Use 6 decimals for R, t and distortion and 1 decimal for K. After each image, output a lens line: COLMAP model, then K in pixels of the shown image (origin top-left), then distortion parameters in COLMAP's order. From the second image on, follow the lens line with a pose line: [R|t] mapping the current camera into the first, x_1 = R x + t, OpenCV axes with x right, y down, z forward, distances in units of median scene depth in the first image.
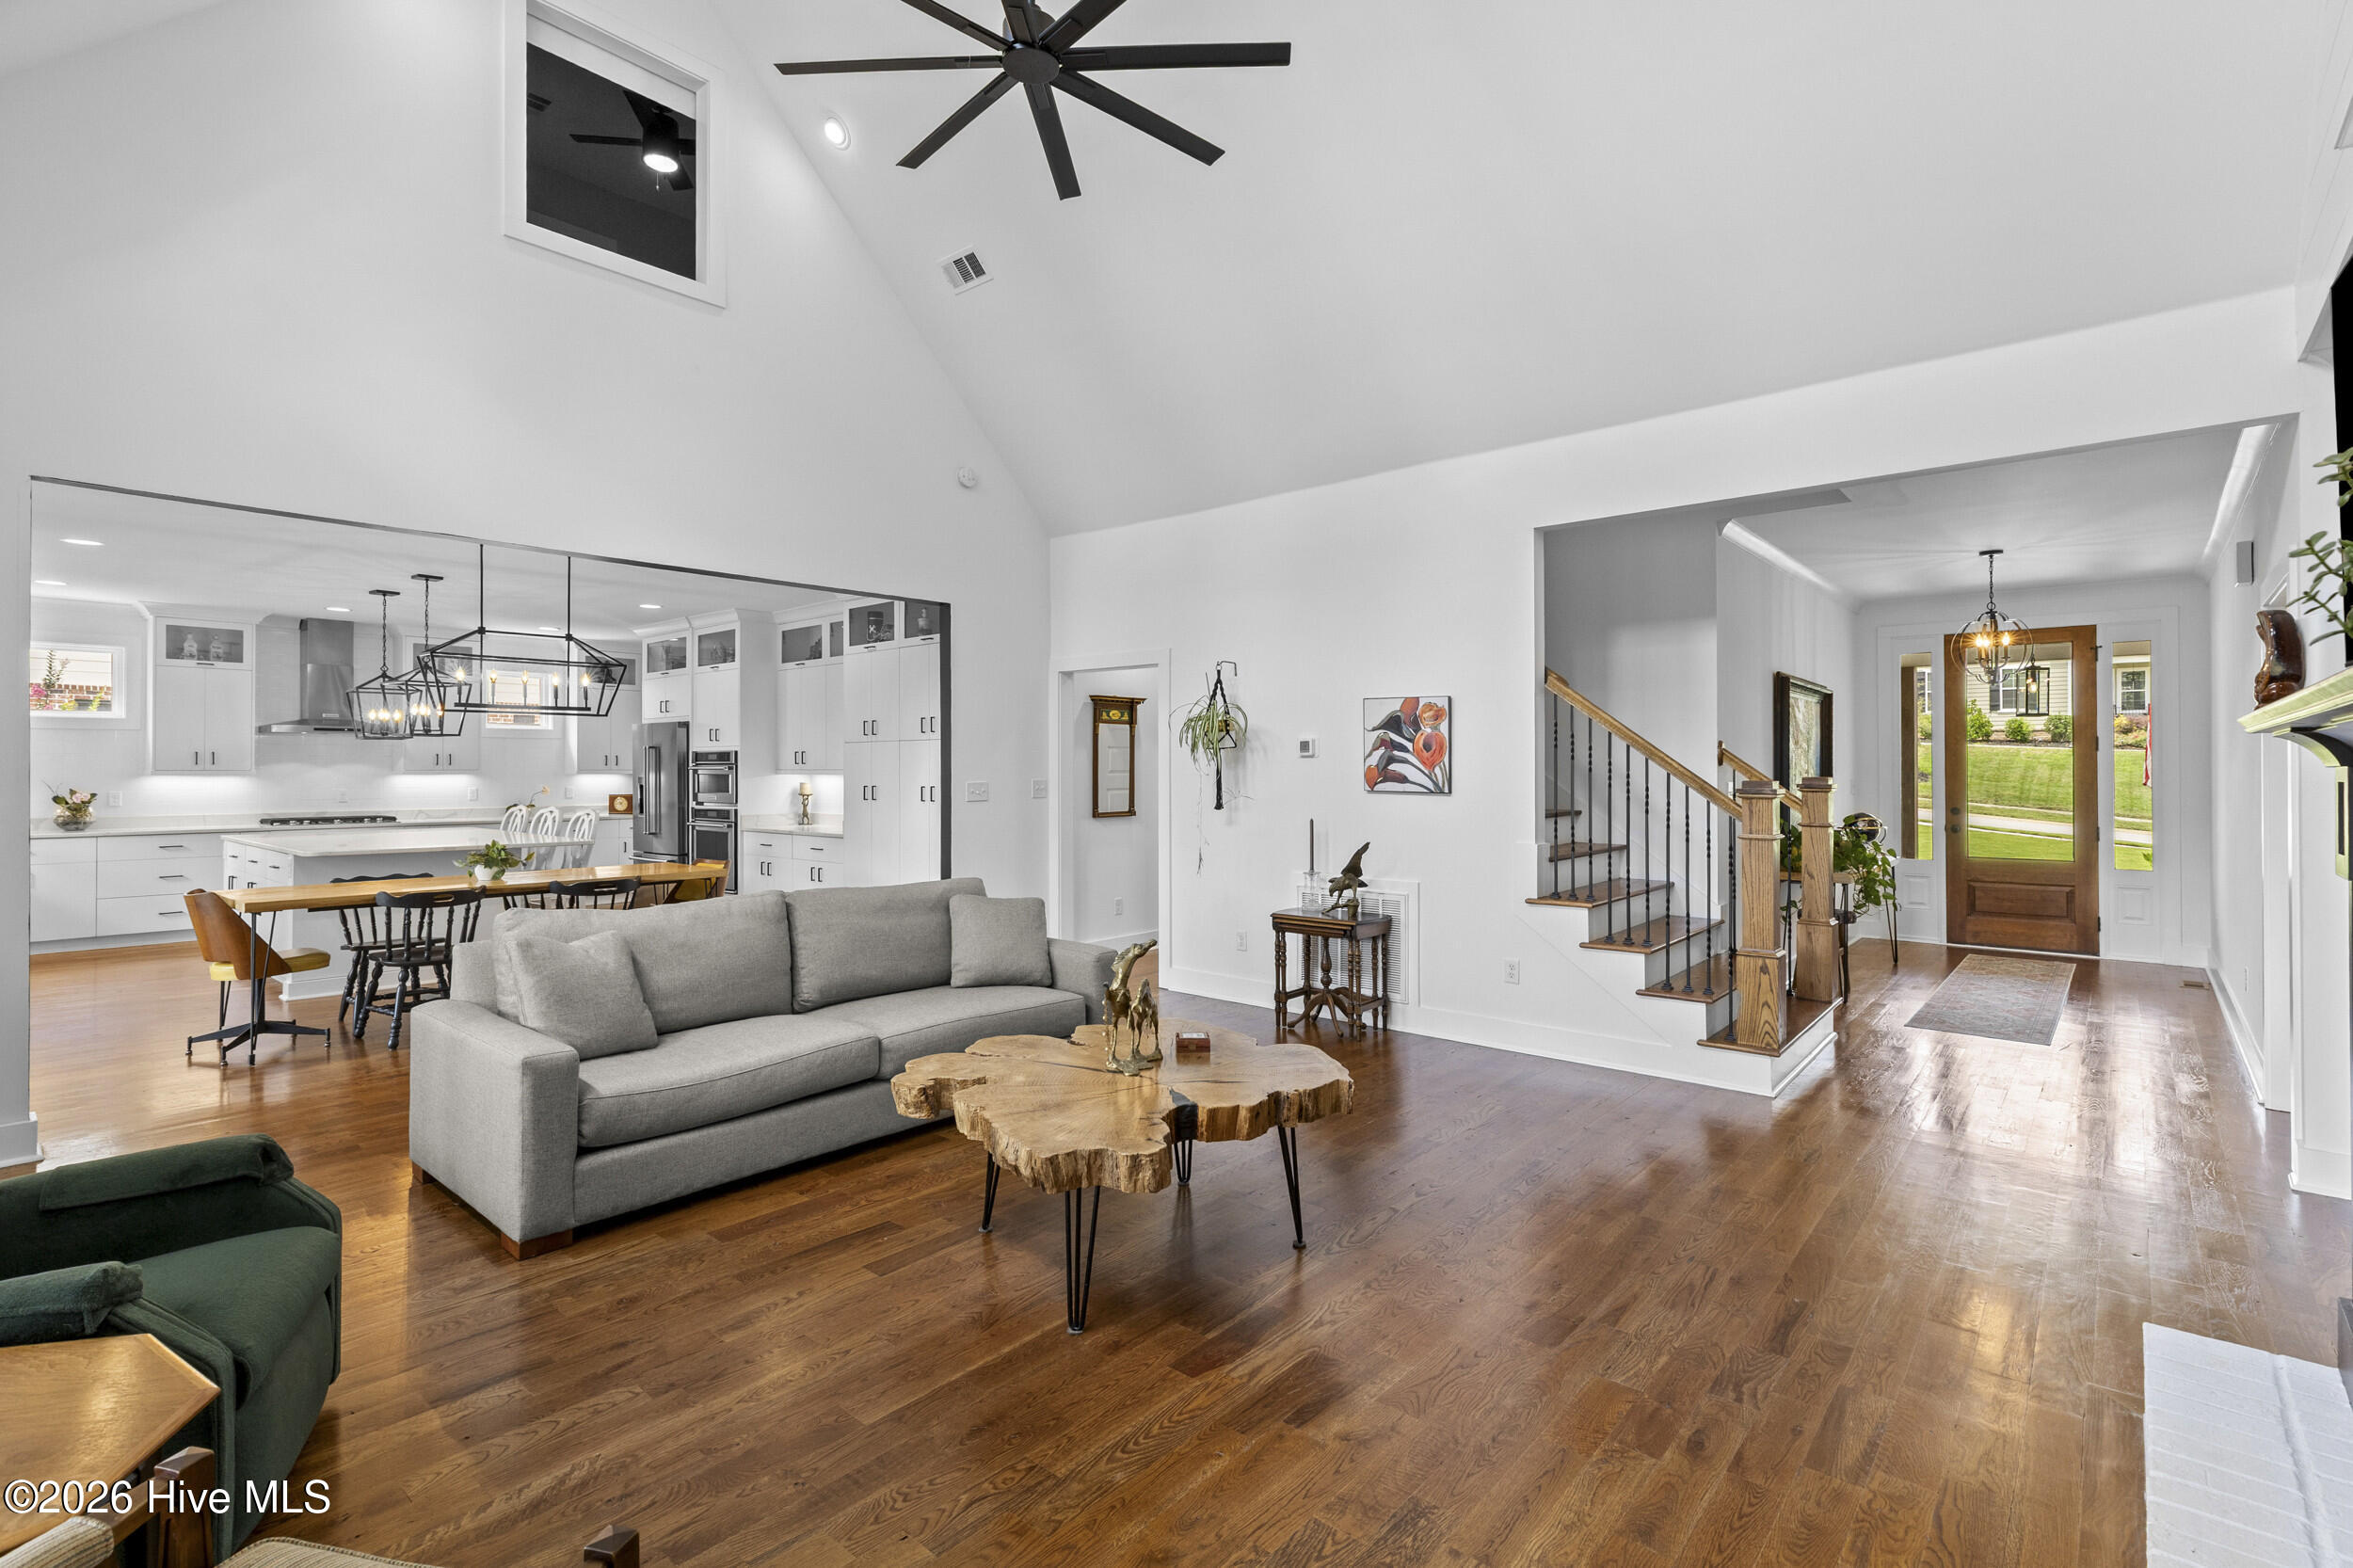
lens RADIAL K [[1092.1, 0, 1171.6], [0, 1092.1, 763.0], [0, 0, 1]] dist [0.001917, 0.000104]
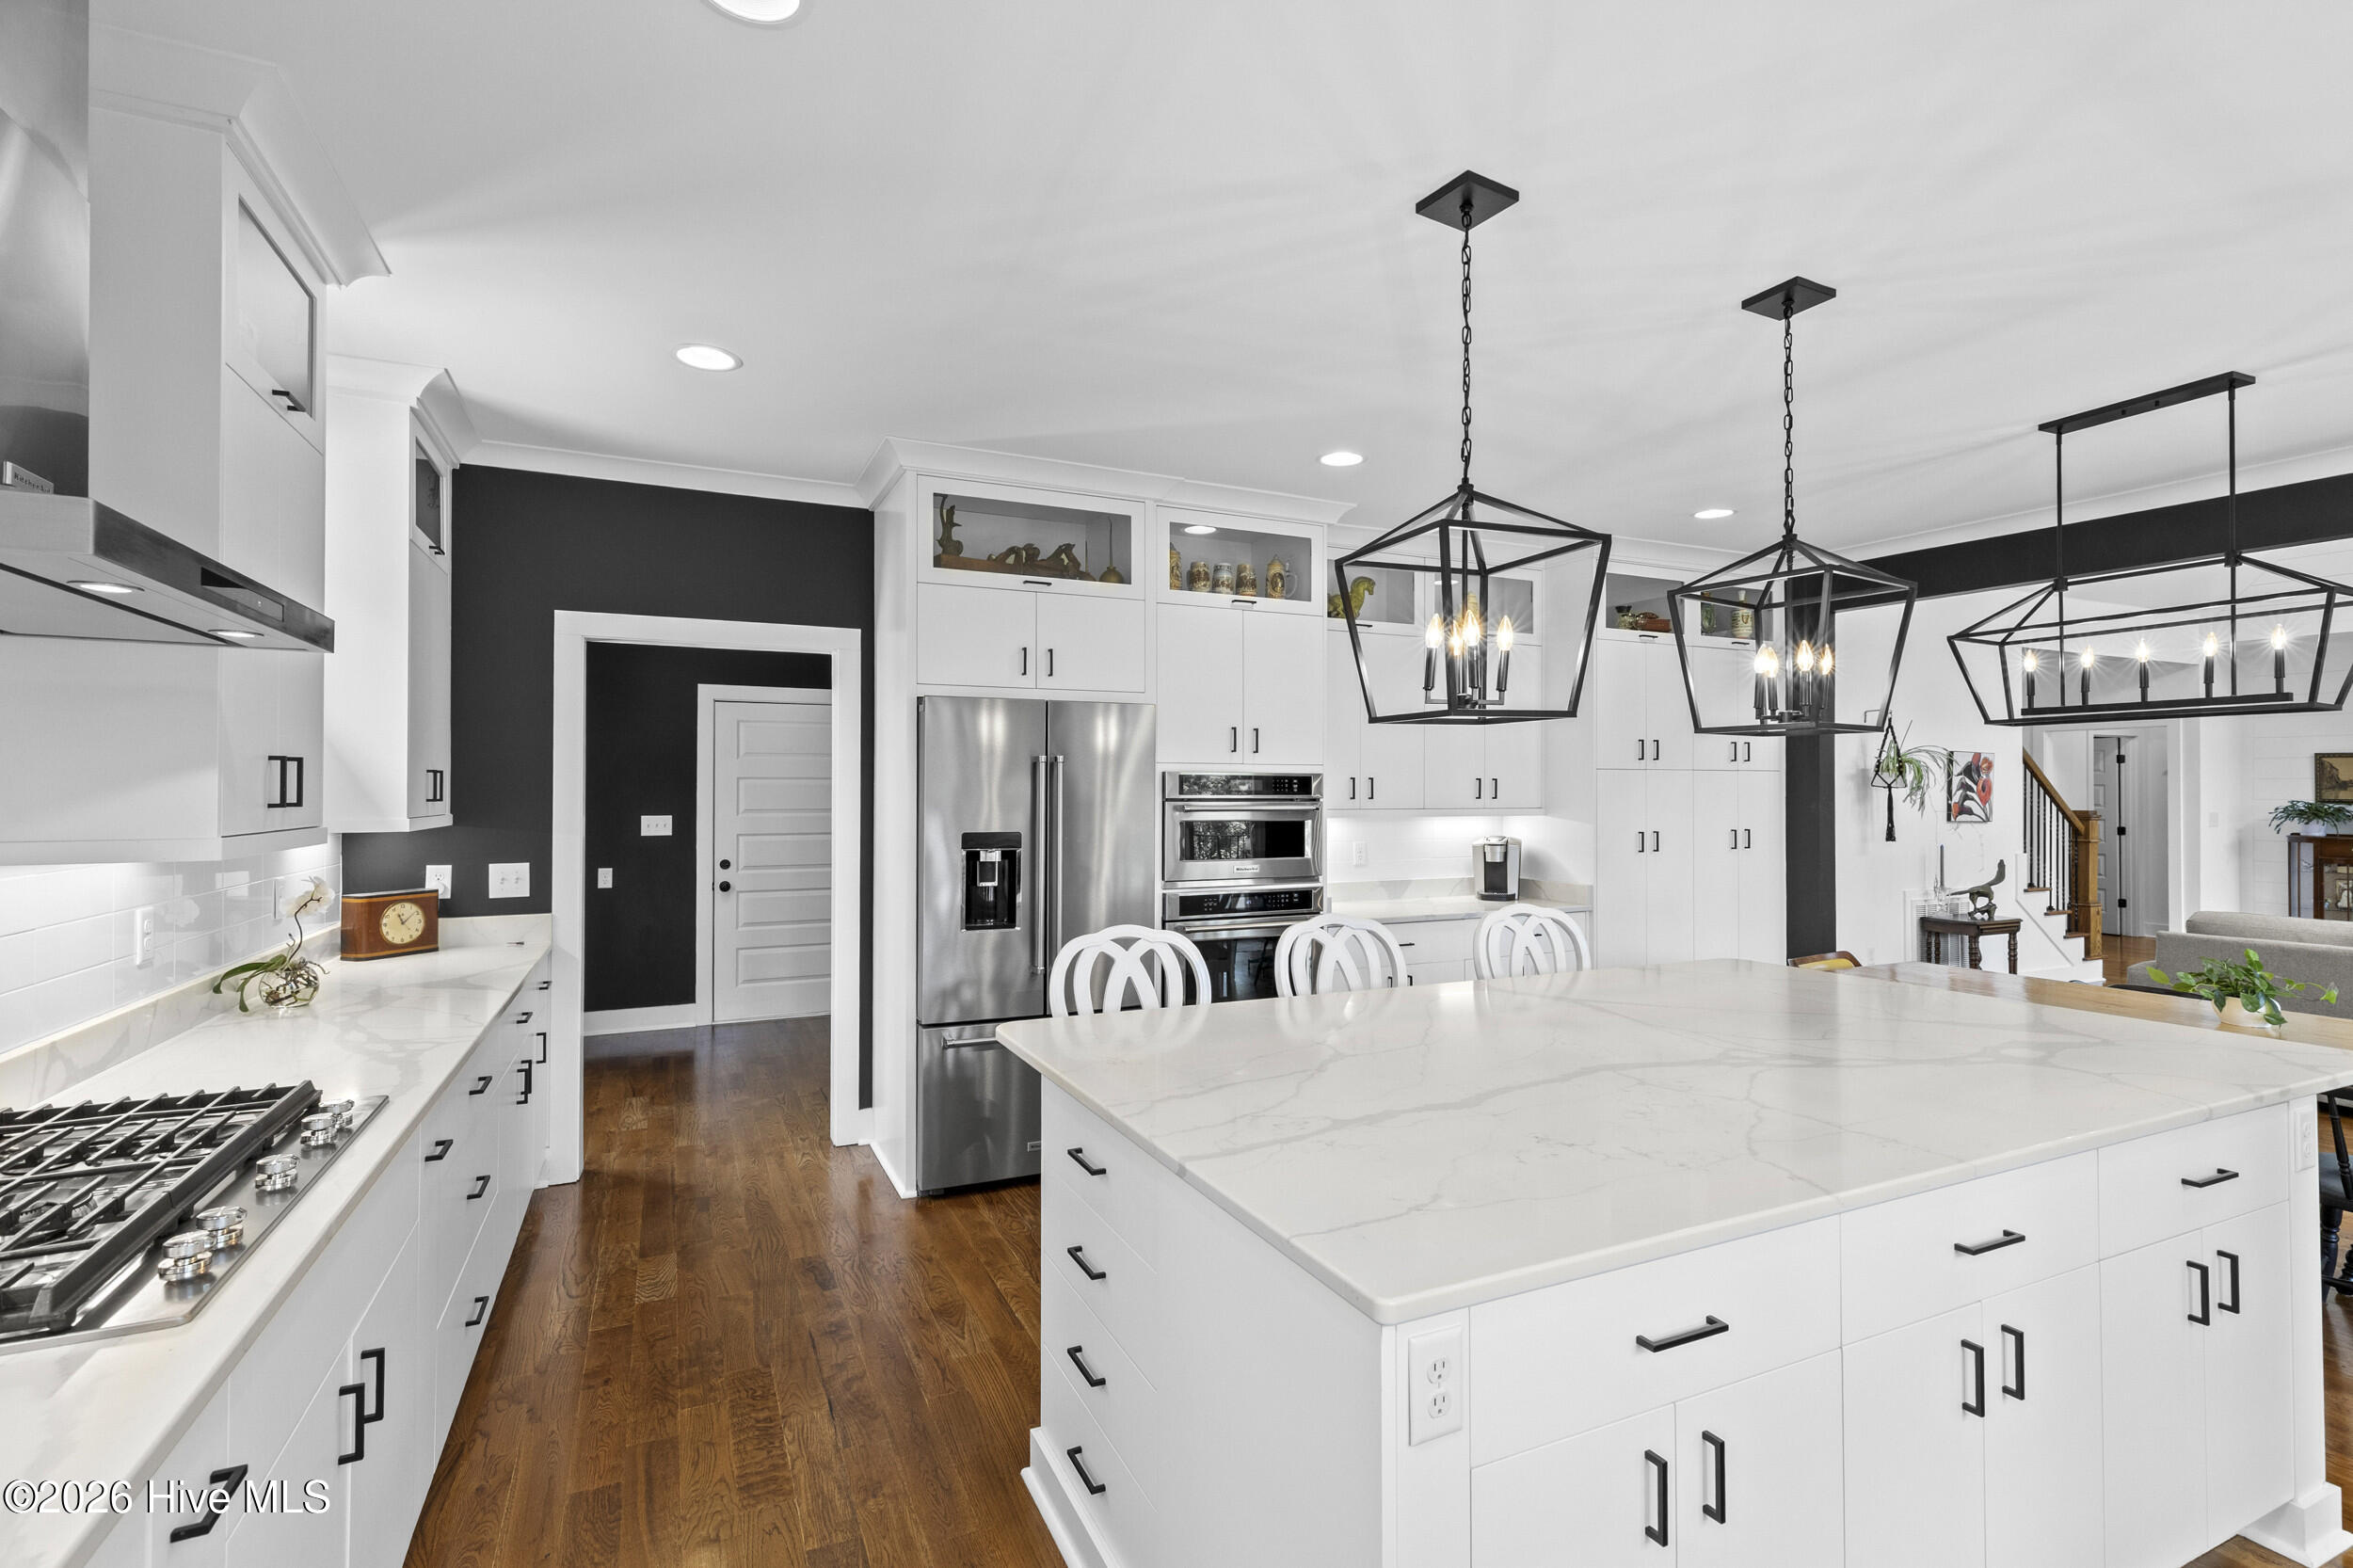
lens RADIAL K [[1077.8, 0, 1176.5], [0, 1077.8, 784.0], [0, 0, 1]] dist [0.001661, 0.000018]
pose [[0.406053, 0.013405, 0.913751, -1.565747], [-0.003115, 0.999907, -0.013285, 0.000756], [-0.913844, 0.002548, 0.406057, 1.501980]]
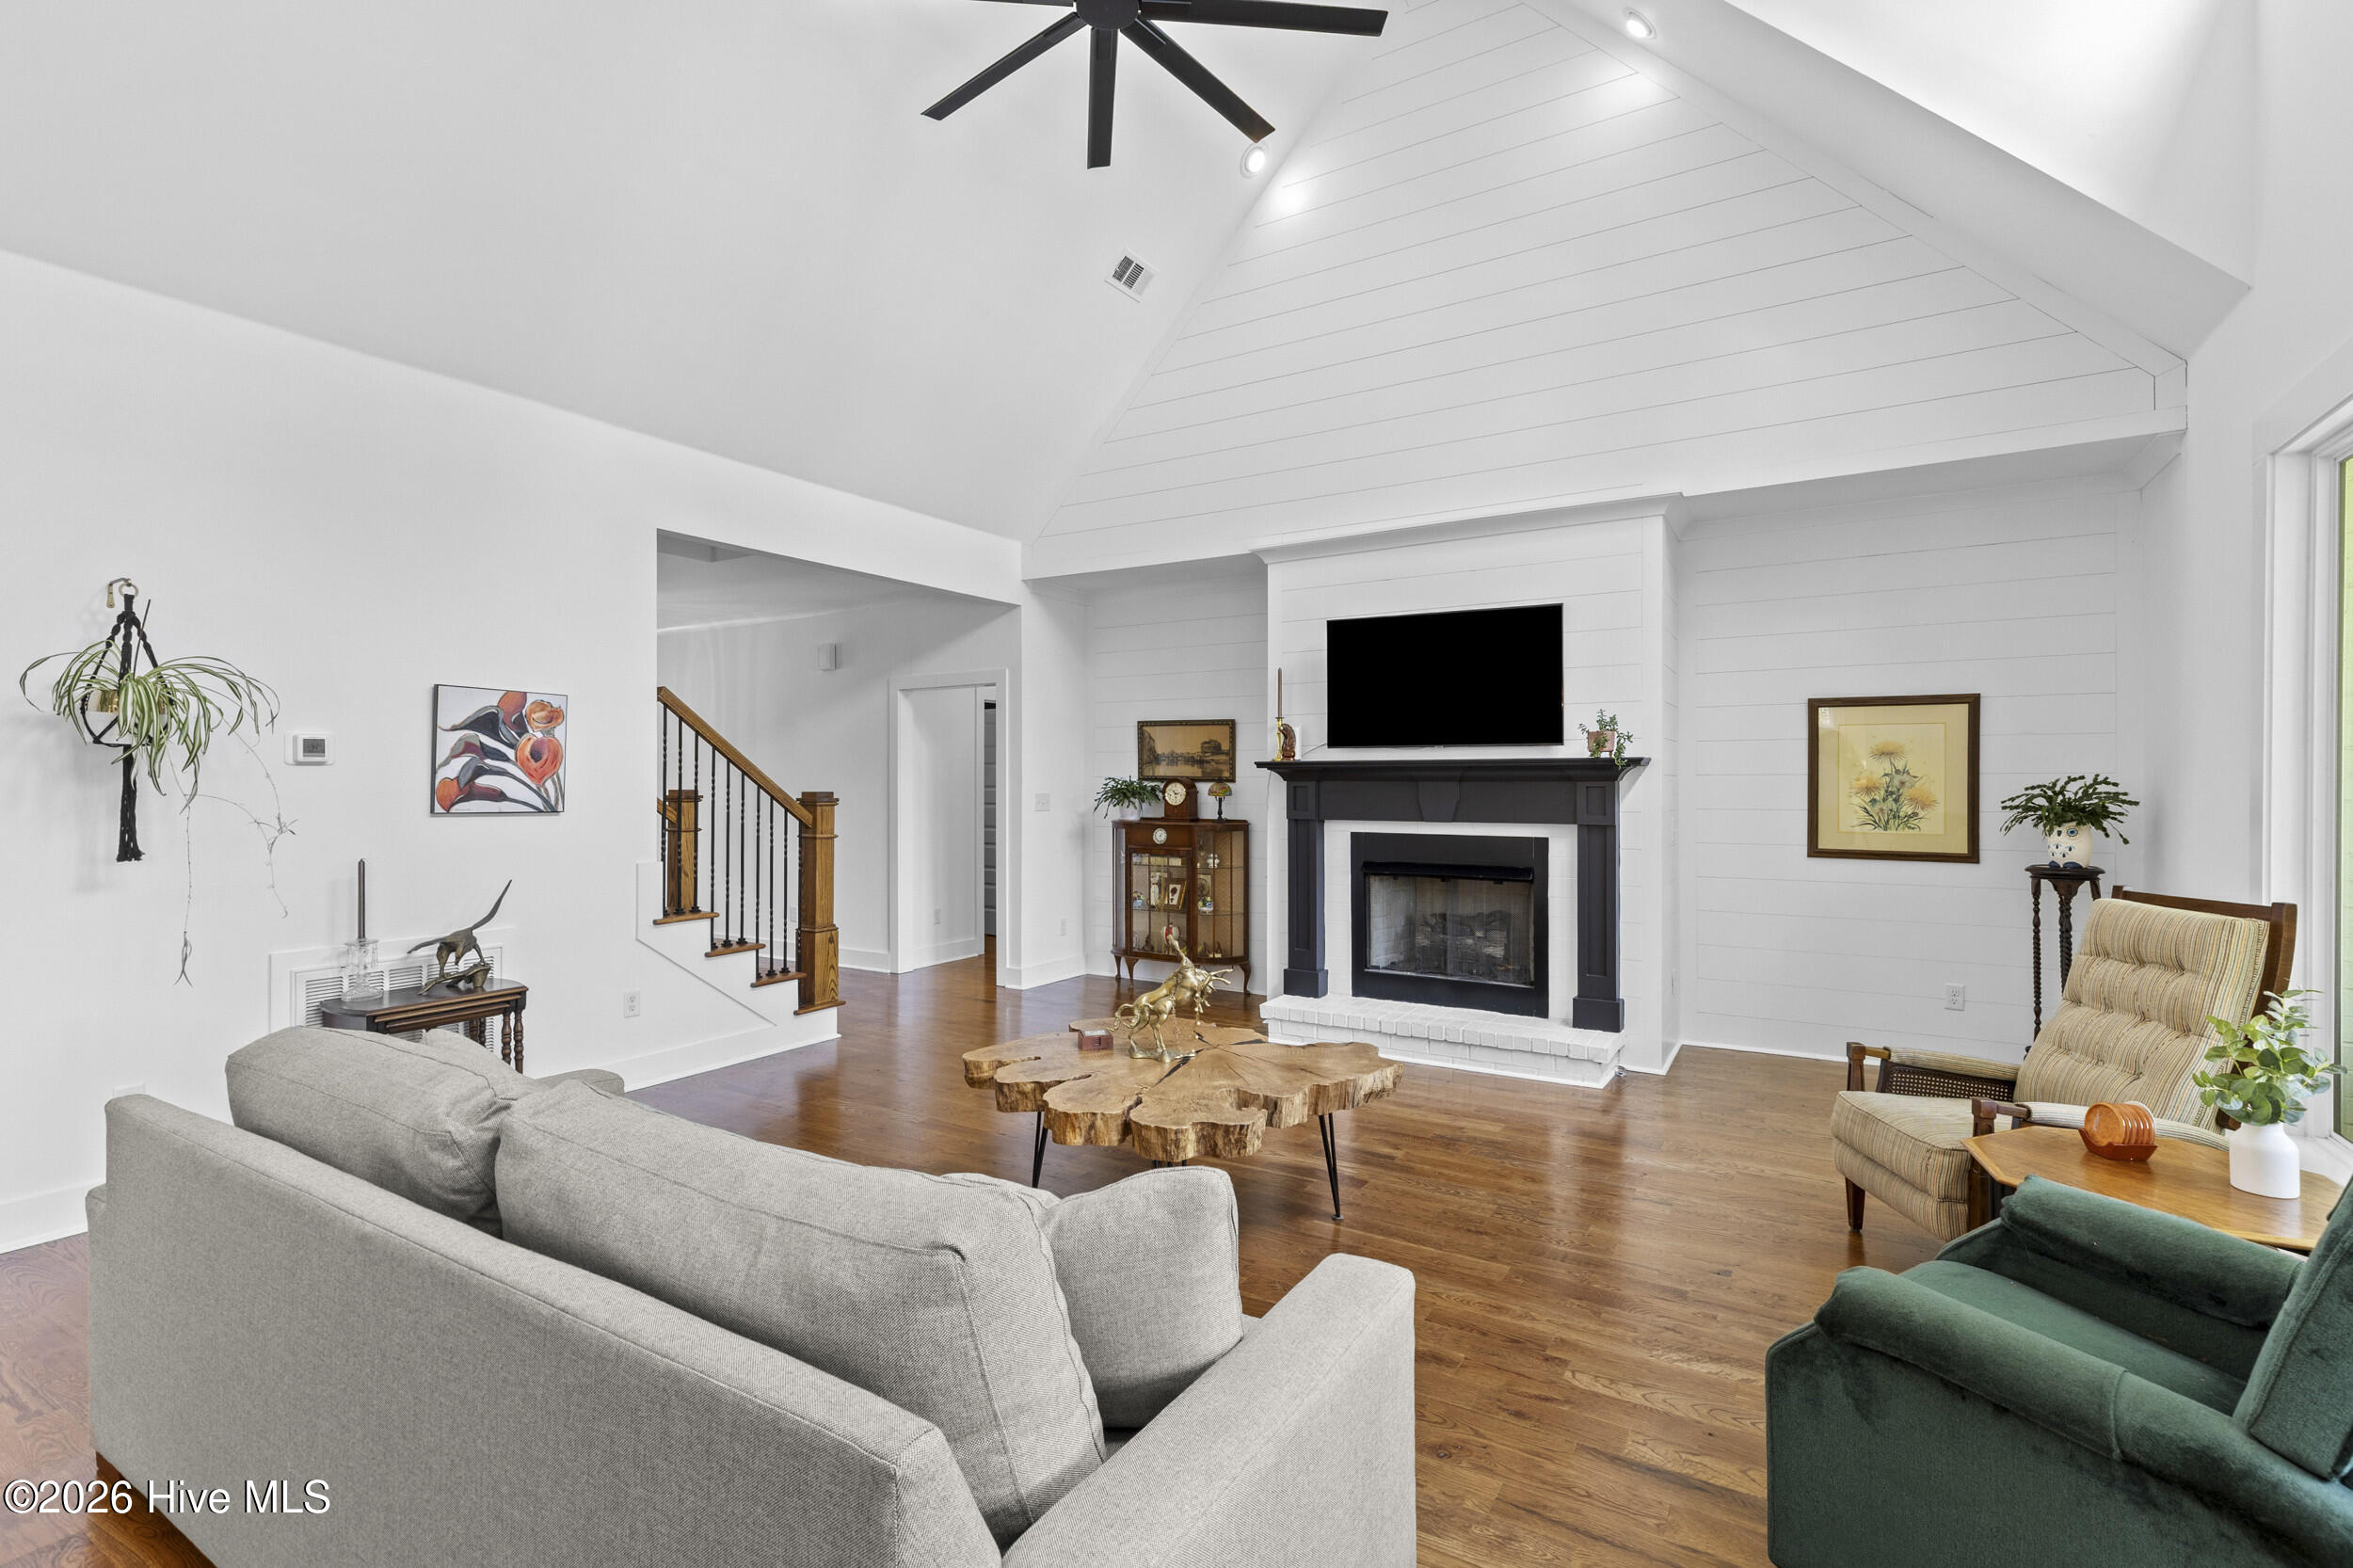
lens RADIAL K [[1077.8, 0, 1176.5], [0, 1077.8, 784.0], [0, 0, 1]] dist [0.001661, 0.000018]
pose [[-0.161702, -0.003043, 0.986835, -0.677888], [-0.003030, 0.999992, 0.002587, 0.003088], [-0.986835, -0.002571, -0.161710, 0.721628]]
